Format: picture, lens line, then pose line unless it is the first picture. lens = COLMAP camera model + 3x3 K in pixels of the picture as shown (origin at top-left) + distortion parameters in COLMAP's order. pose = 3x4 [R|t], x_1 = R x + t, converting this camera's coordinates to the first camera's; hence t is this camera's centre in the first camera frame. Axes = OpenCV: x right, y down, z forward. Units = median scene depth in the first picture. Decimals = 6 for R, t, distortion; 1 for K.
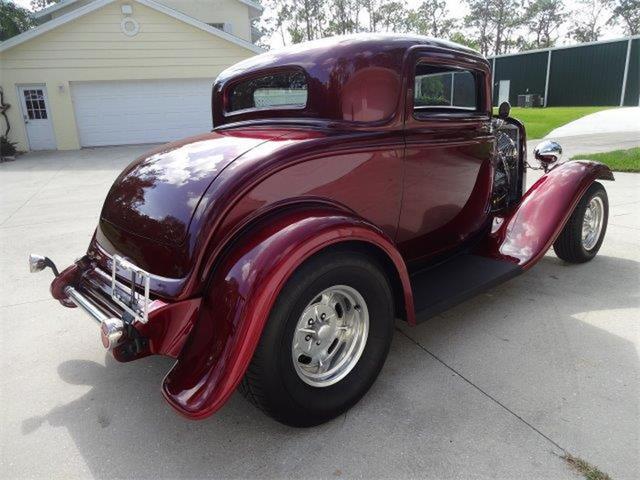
lens RADIAL K [[476.5, 0, 322.0], [0, 476.5, 235.8], [0, 0, 1]] dist [-0.004732, -0.003776]
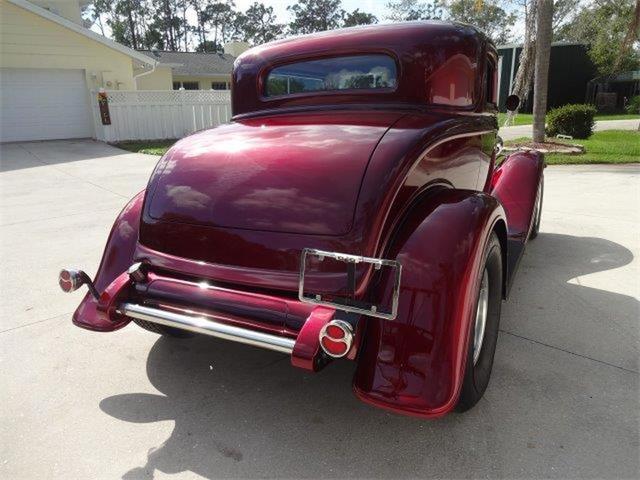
lens RADIAL K [[476.5, 0, 322.0], [0, 476.5, 235.8], [0, 0, 1]] dist [-0.004732, -0.003776]
pose [[0.939840, -0.066201, 0.335139, -0.079608], [0.067892, 0.997670, 0.006679, 0.001346], [-0.334800, 0.016476, 0.942145, 0.020480]]
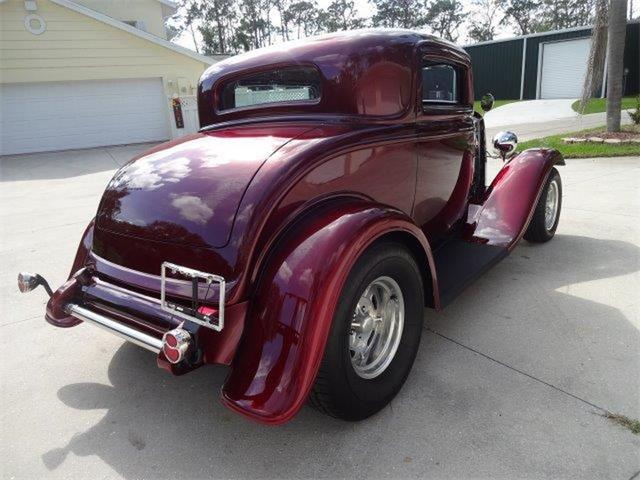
lens RADIAL K [[476.5, 0, 322.0], [0, 476.5, 235.8], [0, 0, 1]] dist [-0.004732, -0.003776]
pose [[0.984692, -0.066696, 0.161041, -0.031771], [0.066474, 0.997765, 0.006766, 0.000200], [-0.161132, 0.004042, 0.986925, 0.002608]]
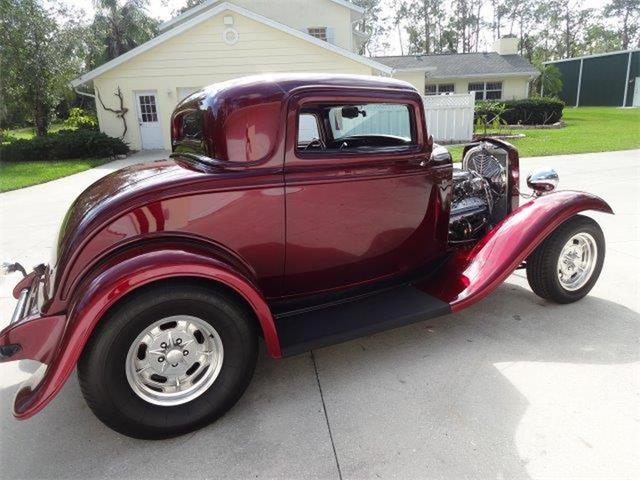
lens RADIAL K [[476.5, 0, 322.0], [0, 476.5, 235.8], [0, 0, 1]] dist [-0.004732, -0.003776]
pose [[0.970679, 0.061062, -0.232494, 0.075847], [-0.060053, 0.998130, 0.011422, -0.014129], [0.232756, 0.002874, 0.972531, 0.001648]]
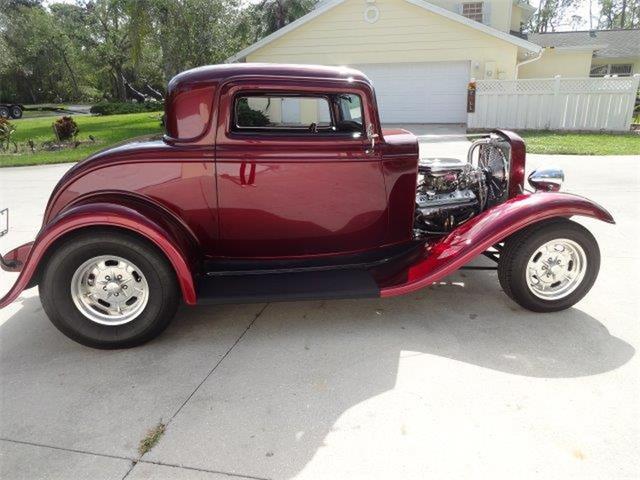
lens RADIAL K [[478.1, 0, 318.6], [0, 478.1, 231.4], [0, 0, 1]] dist [-0.004865, -0.002133]
pose [[0.831519, 0.182283, -0.524737, 0.161412], [-0.162901, 0.983113, 0.083375, -0.023371], [0.531074, 0.016152, 0.847171, 0.016703]]
